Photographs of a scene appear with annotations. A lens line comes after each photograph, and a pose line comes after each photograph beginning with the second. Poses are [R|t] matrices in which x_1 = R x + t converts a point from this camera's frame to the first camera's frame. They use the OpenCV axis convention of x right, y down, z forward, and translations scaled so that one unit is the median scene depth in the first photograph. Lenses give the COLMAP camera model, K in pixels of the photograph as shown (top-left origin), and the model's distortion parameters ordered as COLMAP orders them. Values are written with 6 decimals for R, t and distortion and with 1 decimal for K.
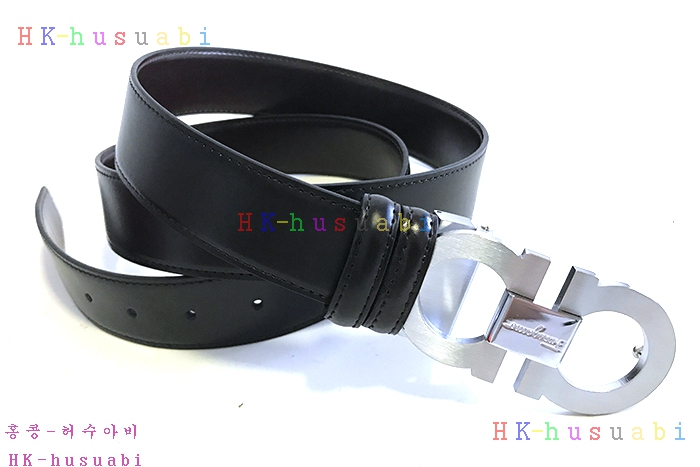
lens RADIAL K [[471.1, 0, 350.0], [0, 471.1, 233.5], [0, 0, 1]] dist [-0.000844, -0.000607]
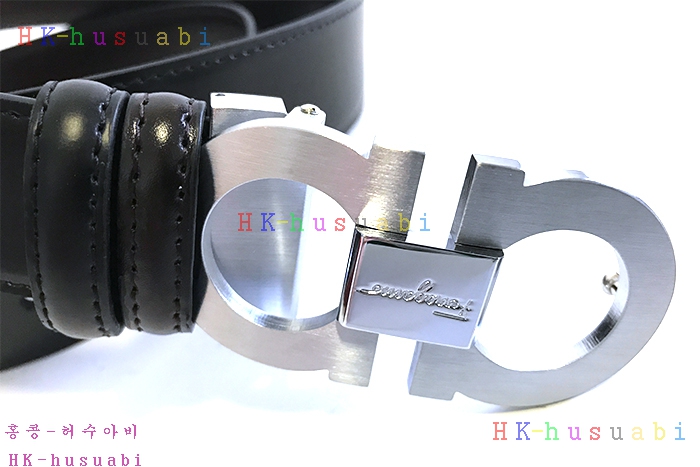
lens RADIAL K [[471.1, 0, 350.0], [0, 471.1, 233.5], [0, 0, 1]] dist [-0.000844, -0.000607]
pose [[0.985090, -0.168273, 0.035813, 0.297608], [0.161497, 0.976212, 0.144670, 0.052072], [-0.059305, -0.136729, 0.988832, 0.473850]]
